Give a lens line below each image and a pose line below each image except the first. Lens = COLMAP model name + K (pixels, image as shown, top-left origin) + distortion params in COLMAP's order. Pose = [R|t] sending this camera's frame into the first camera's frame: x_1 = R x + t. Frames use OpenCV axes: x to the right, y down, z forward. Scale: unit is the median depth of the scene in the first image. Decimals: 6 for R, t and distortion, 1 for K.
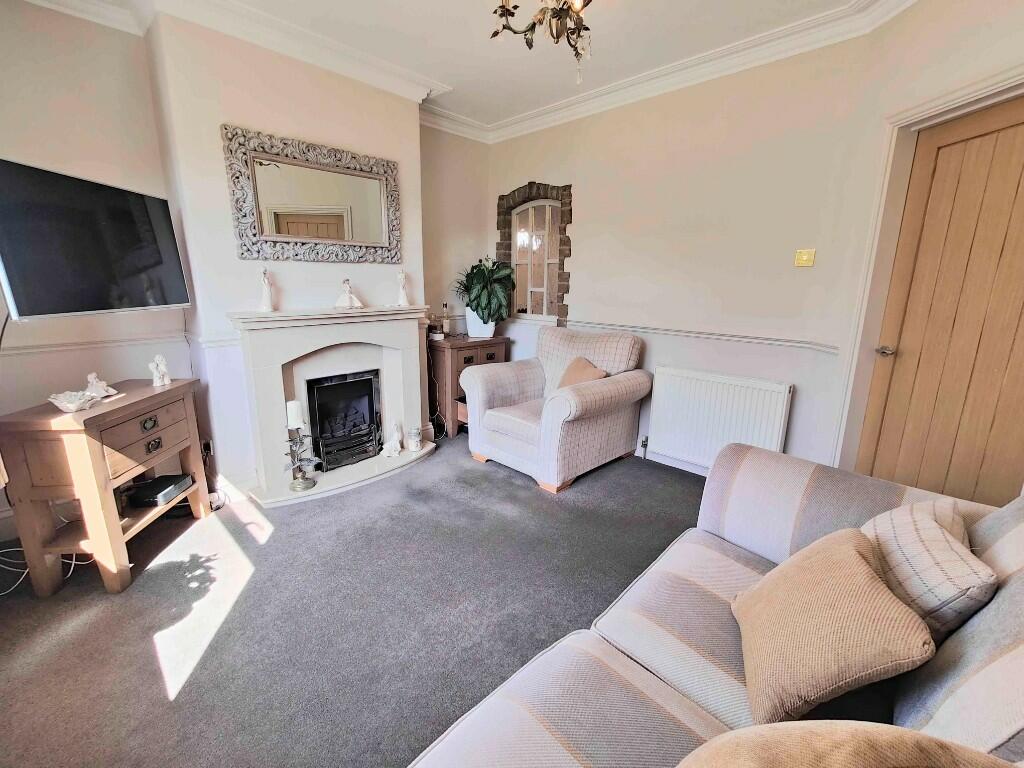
lens RADIAL K [[446.2, 0, 511.8], [0, 446.2, 382.1], [0, 0, 1]] dist [-0.000479, -0.000002]
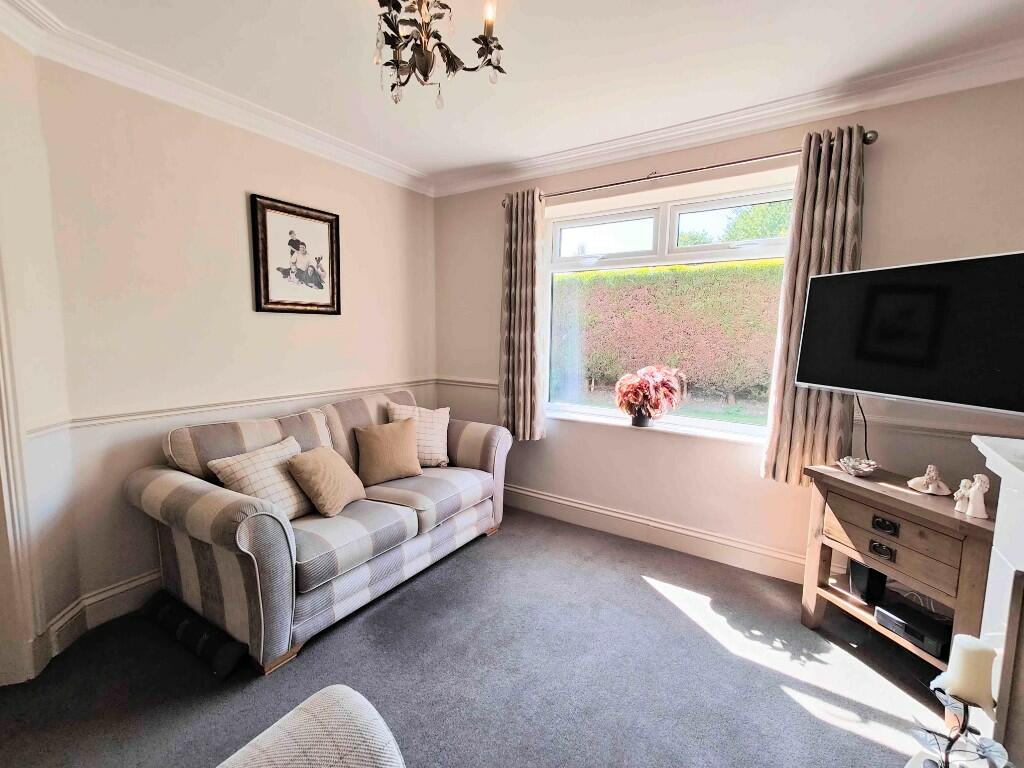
lens RADIAL K [[446.2, 0, 512.2], [0, 446.2, 379.3], [0, 0, 1]] dist [-0.000479, -0.000002]
pose [[-0.984558, -0.012895, -0.174584, 0.068301], [-0.070148, 0.942778, 0.325960, -0.422291], [0.160390, 0.333173, -0.929124, 1.642591]]
